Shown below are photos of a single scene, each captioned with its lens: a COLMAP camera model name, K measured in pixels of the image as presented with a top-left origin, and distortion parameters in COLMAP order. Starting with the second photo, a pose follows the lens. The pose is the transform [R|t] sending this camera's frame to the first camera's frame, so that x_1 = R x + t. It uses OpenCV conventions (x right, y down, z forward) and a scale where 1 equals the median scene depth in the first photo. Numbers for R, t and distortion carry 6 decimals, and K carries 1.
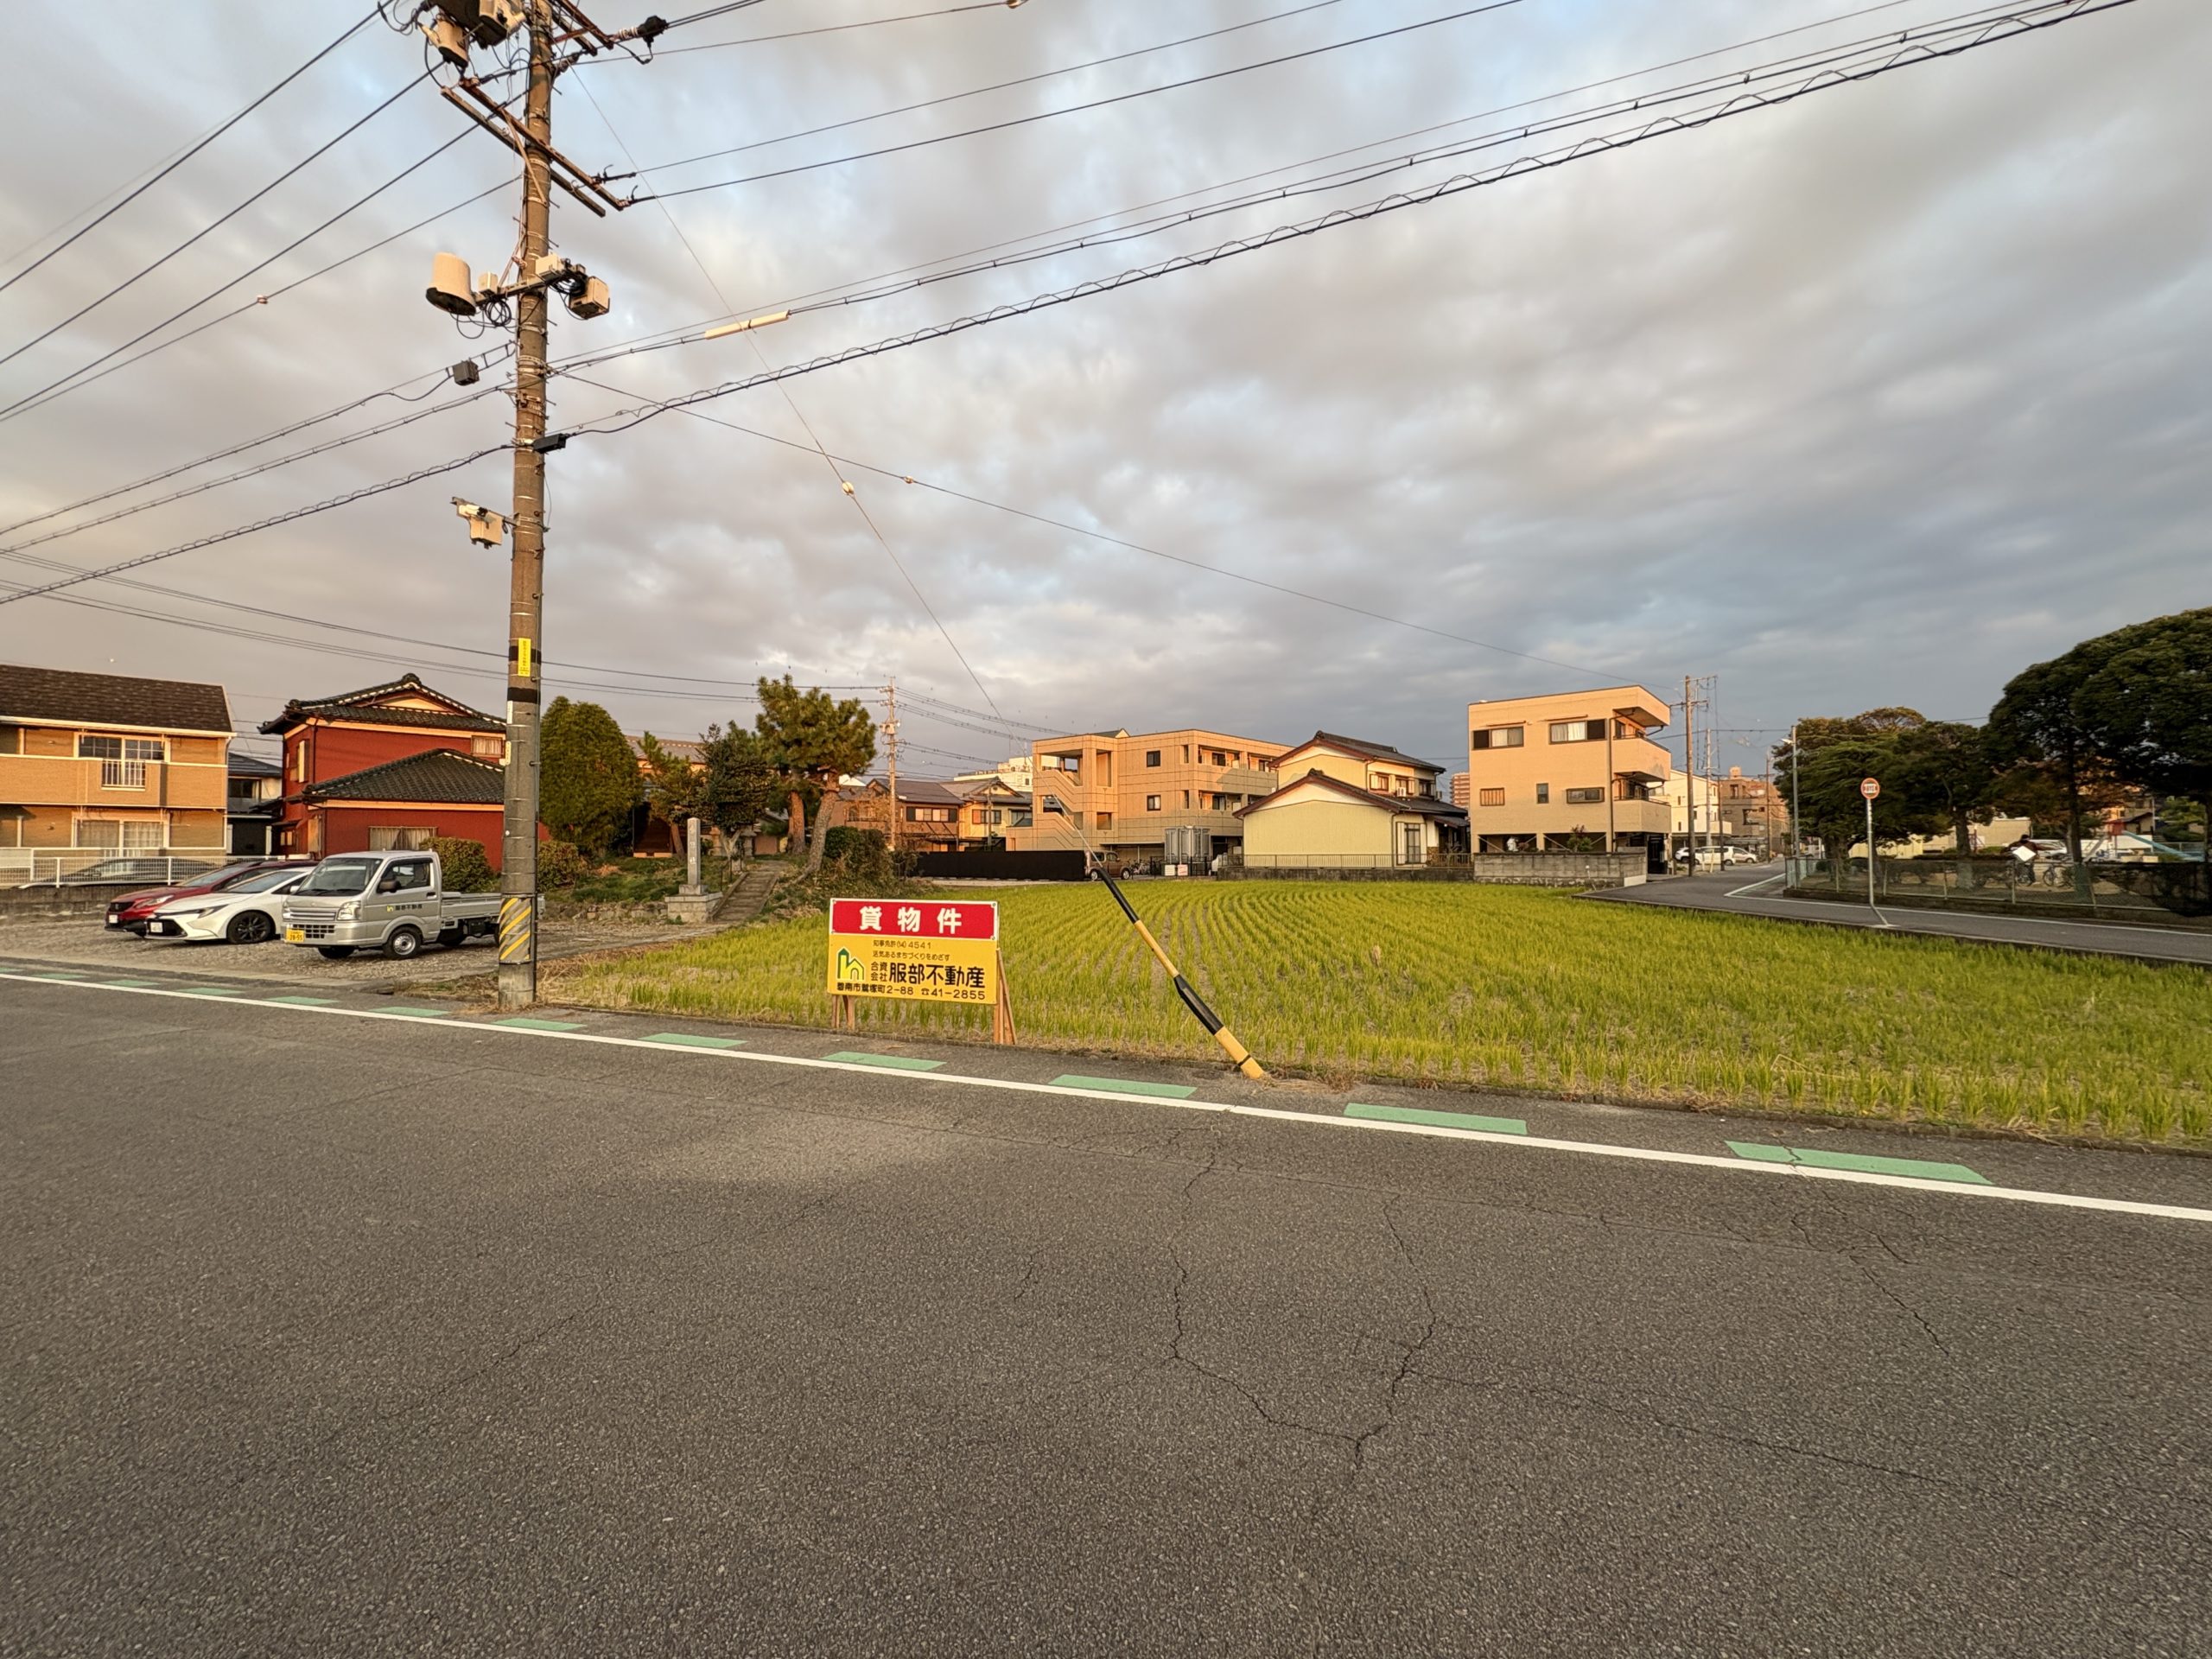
lens RADIAL K [[877.7, 0, 1071.0], [0, 877.7, 834.3], [0, 0, 1]] dist [0.000413, 0.000006]
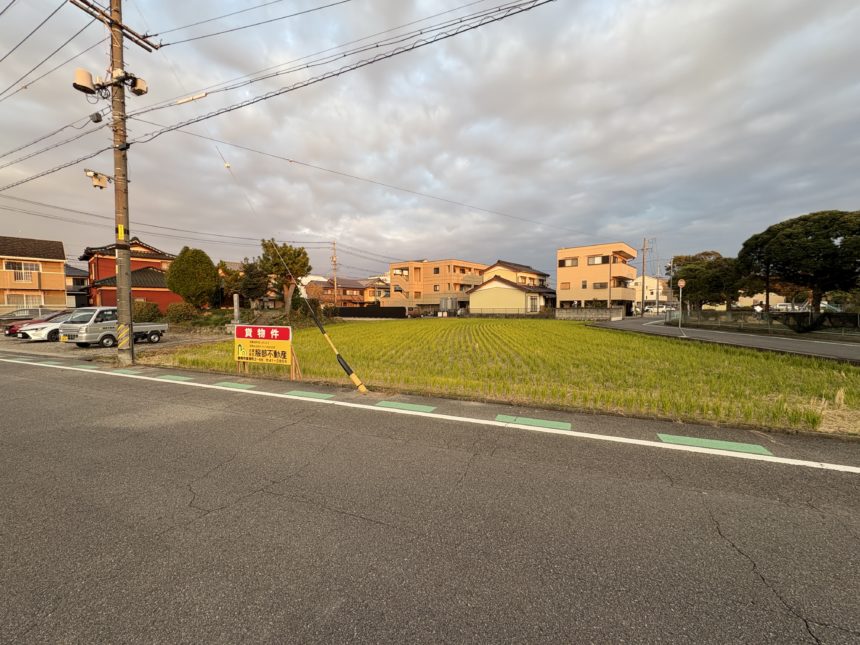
lens RADIAL K [[340.2, 0, 430.0], [0, 340.2, 322.5], [0, 0, 1]] dist [0.000086, 0.000251]
pose [[0.999998, 0.001760, 0.000076, 0.117950], [-0.001762, 0.997839, 0.065686, -0.001051], [0.000039, -0.065686, 0.997840, -0.007844]]
